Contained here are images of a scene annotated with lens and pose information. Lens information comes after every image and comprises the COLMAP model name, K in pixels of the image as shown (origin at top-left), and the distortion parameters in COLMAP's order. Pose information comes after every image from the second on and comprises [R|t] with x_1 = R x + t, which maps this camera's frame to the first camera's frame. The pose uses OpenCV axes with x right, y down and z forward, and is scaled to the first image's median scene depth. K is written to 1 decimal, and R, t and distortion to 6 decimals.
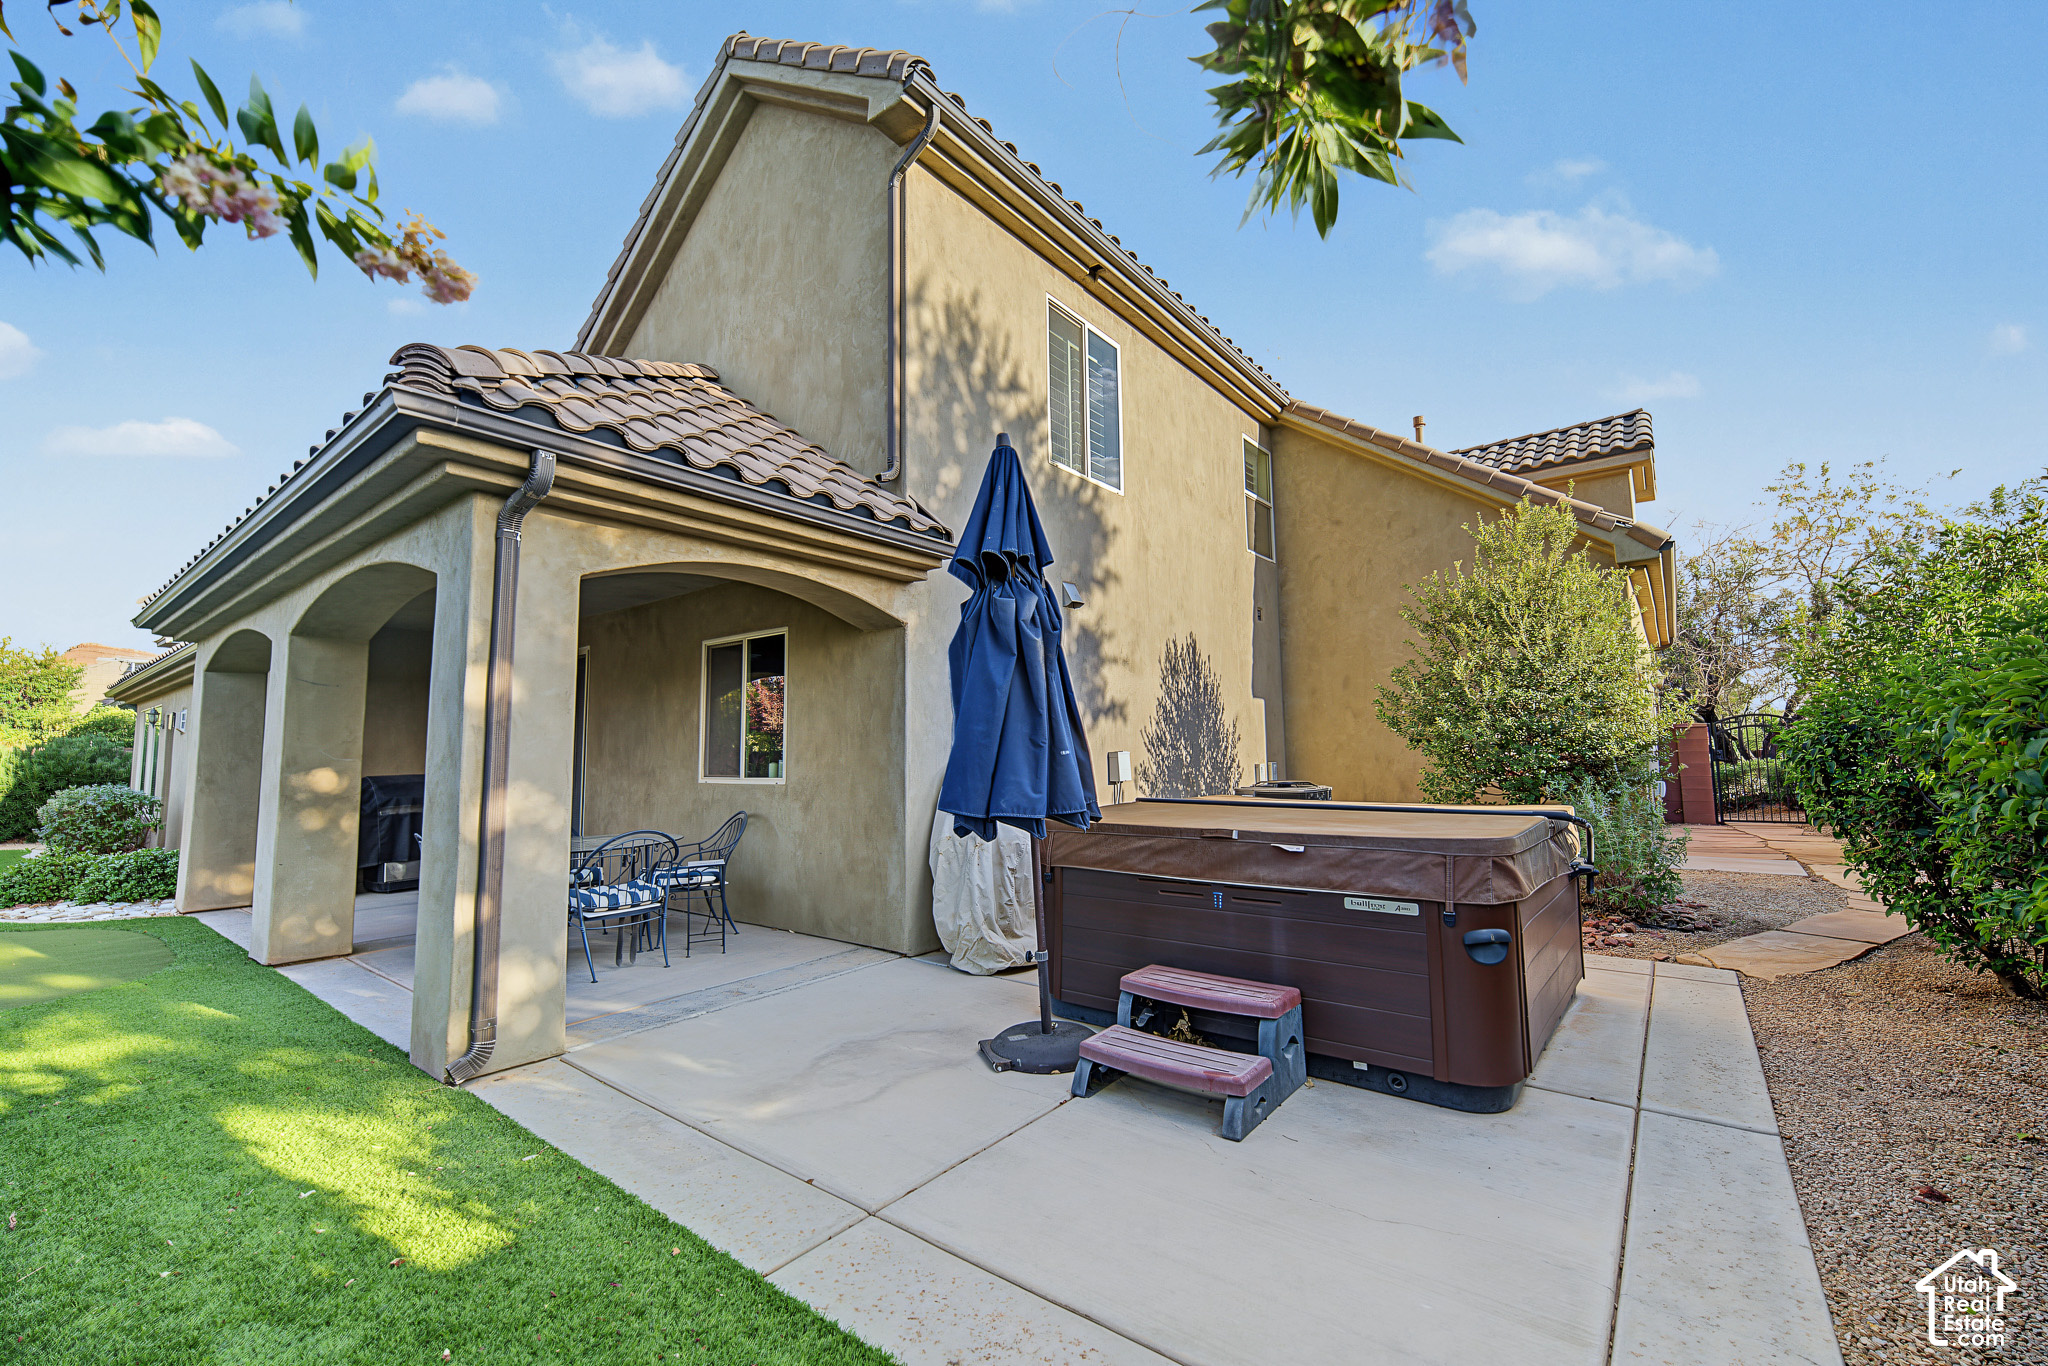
lens RADIAL K [[826.2, 0, 1038.6], [0, 826.2, 682.9], [0, 0, 1]] dist [-0.002431, -0.000129]
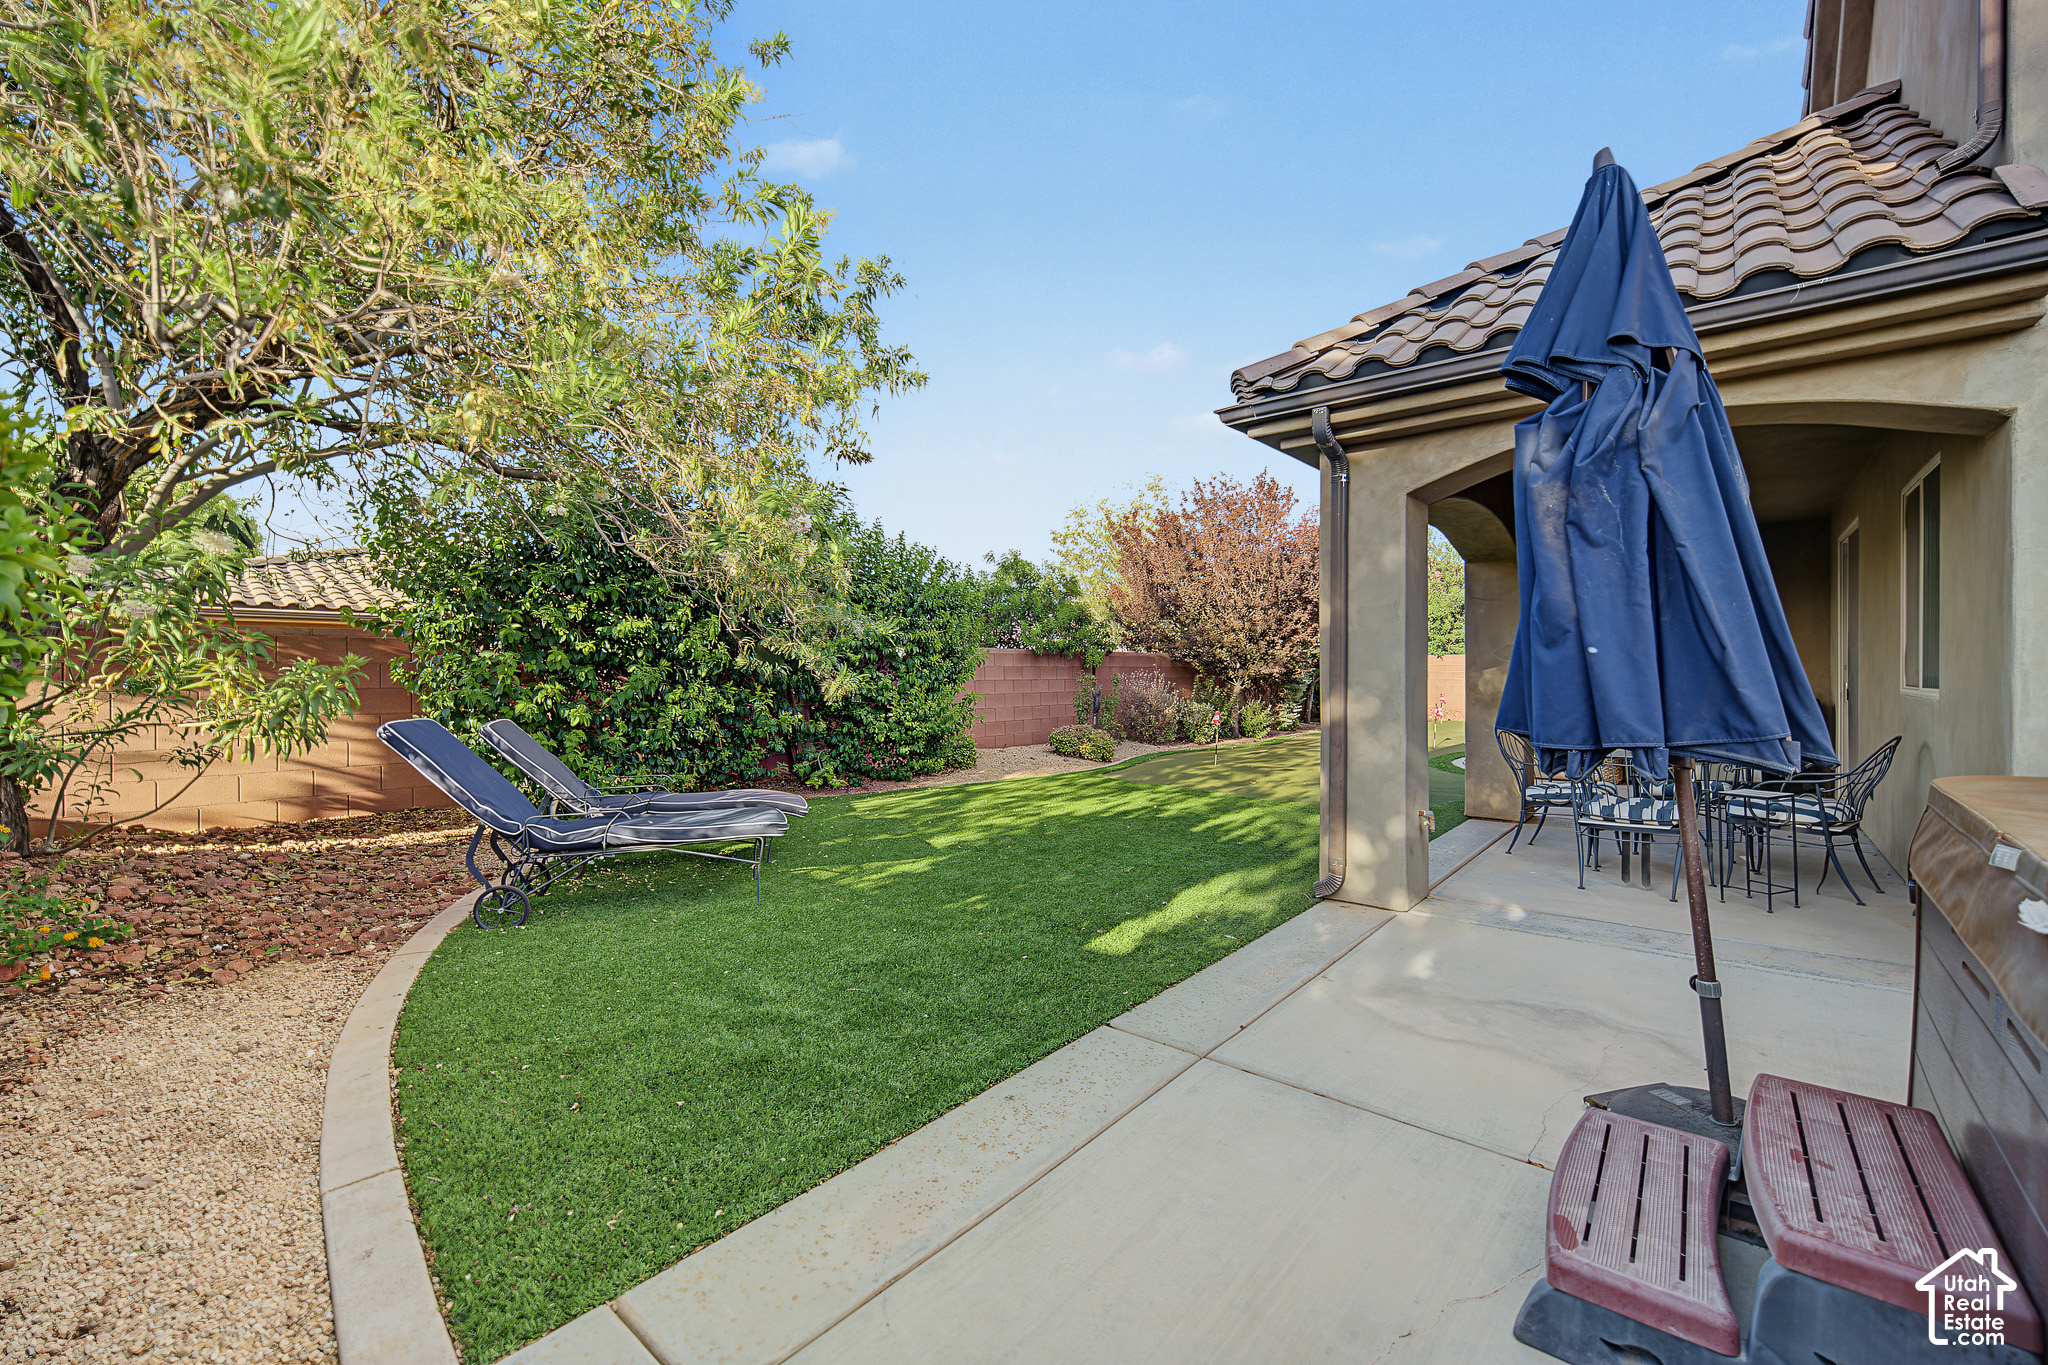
lens RADIAL K [[826.2, 0, 1038.0], [0, 826.2, 674.5], [0, 0, 1]] dist [-0.002431, -0.000129]
pose [[-0.026966, 0.016071, -0.999507, 0.608317], [0.087526, 0.996069, 0.013655, 0.055653], [0.995797, -0.087114, -0.028266, 0.558071]]
